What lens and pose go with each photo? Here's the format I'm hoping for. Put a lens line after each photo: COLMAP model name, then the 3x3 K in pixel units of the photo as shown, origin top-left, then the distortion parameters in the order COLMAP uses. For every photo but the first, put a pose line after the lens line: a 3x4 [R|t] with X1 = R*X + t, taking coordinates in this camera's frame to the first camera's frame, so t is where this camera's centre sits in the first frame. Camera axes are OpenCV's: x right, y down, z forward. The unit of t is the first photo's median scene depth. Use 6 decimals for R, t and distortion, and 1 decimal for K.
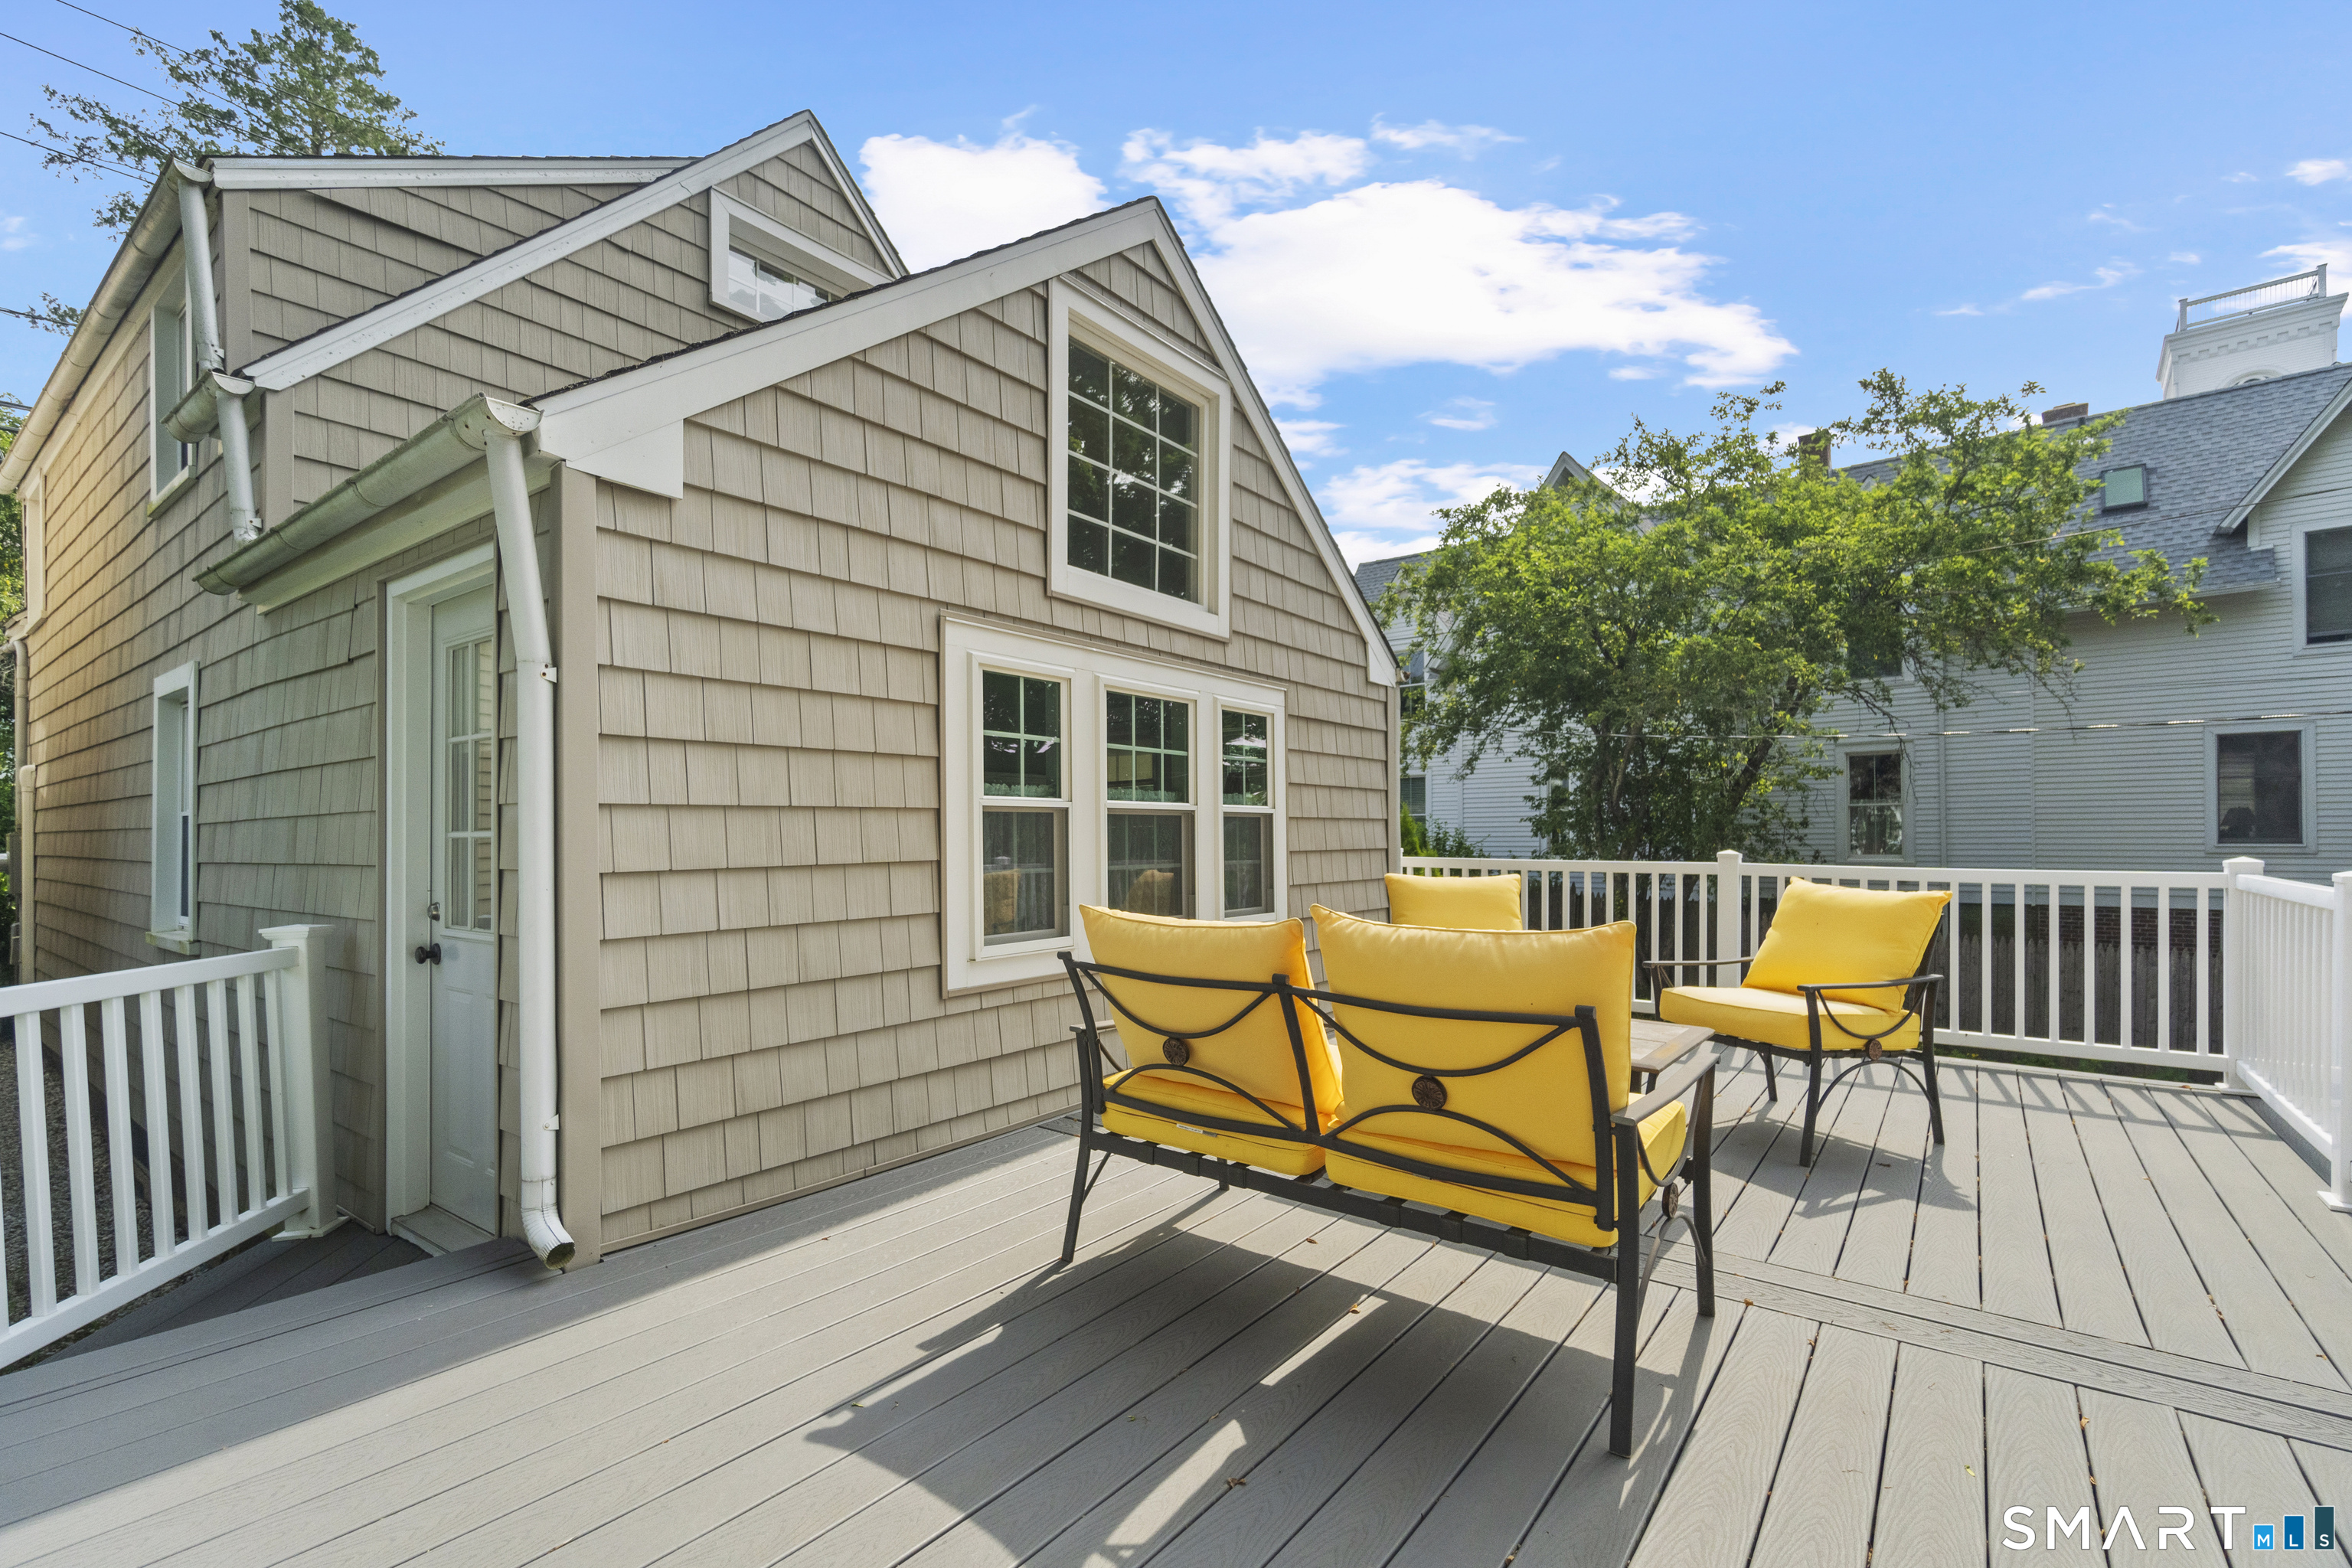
lens RADIAL K [[1019.7, 0, 1074.5], [0, 1019.7, 835.0], [0, 0, 1]] dist [-0.002084, 0.000818]
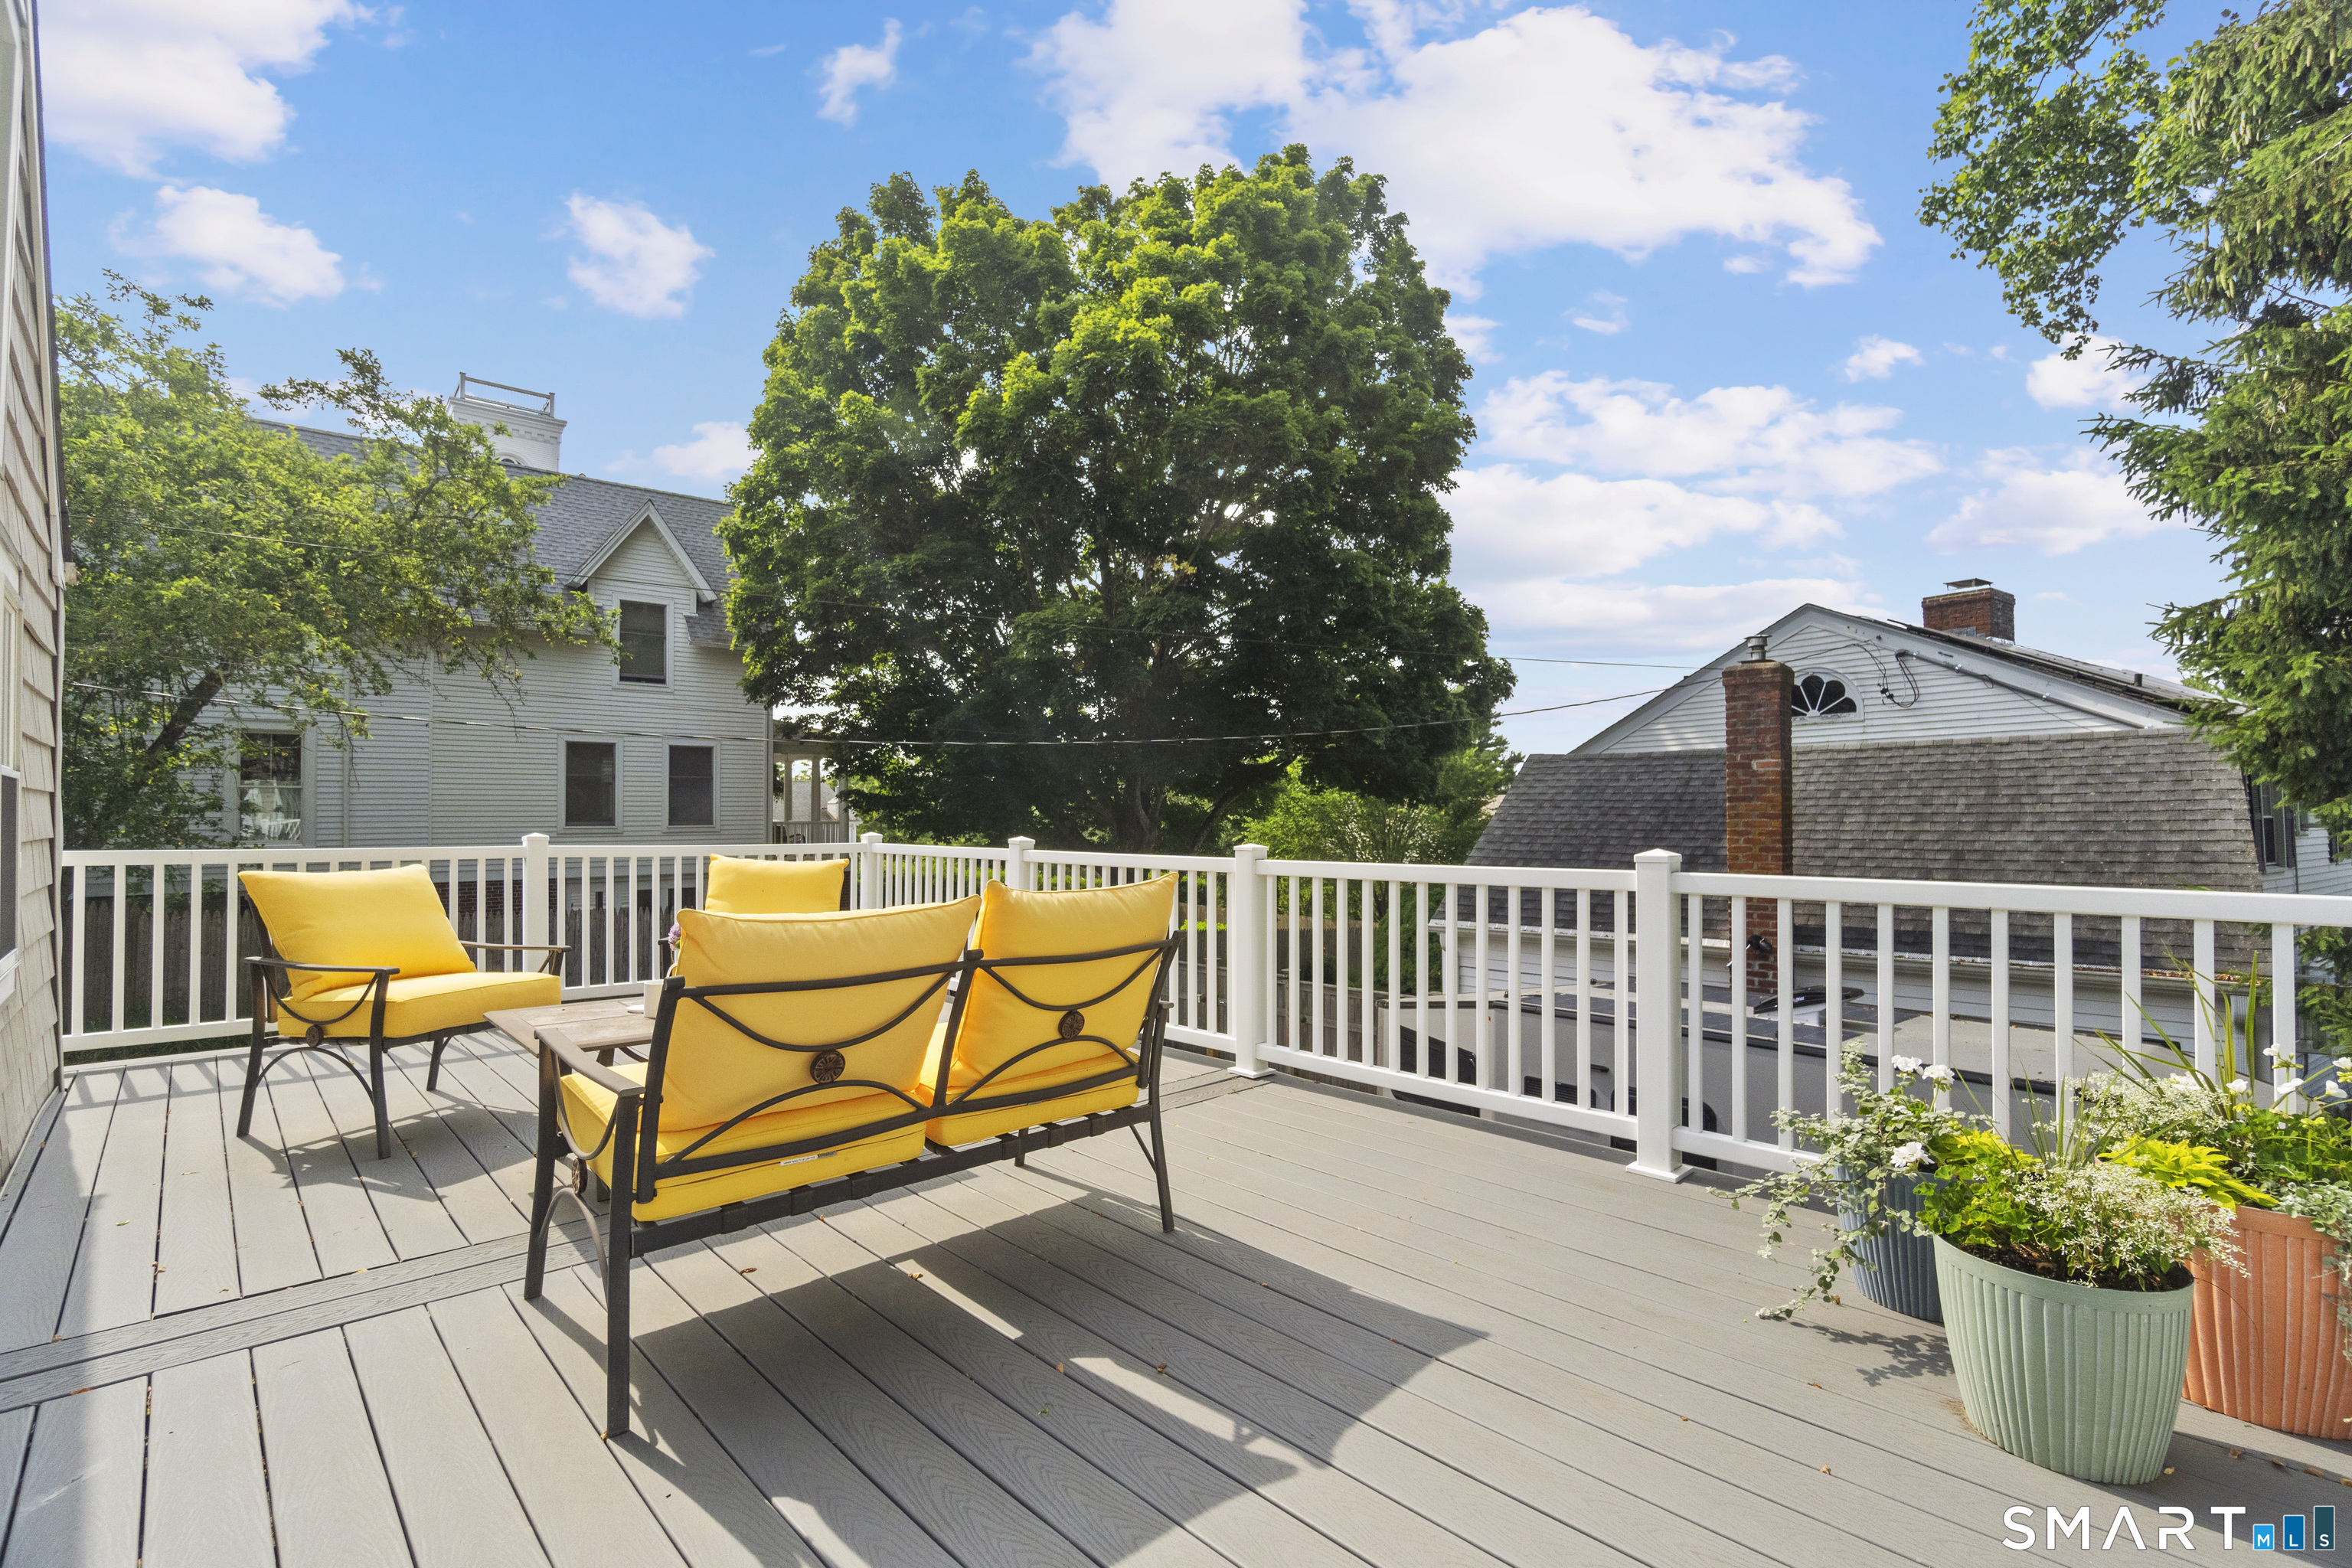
lens RADIAL K [[1019.7, 0, 1190.9], [0, 1019.7, 807.7], [0, 0, 1]] dist [-0.002084, 0.000818]
pose [[0.107377, 0.010905, 0.994159, -0.646167], [-0.001815, 0.999940, -0.010772, 0.002001], [-0.994217, -0.000647, 0.107391, 0.541094]]
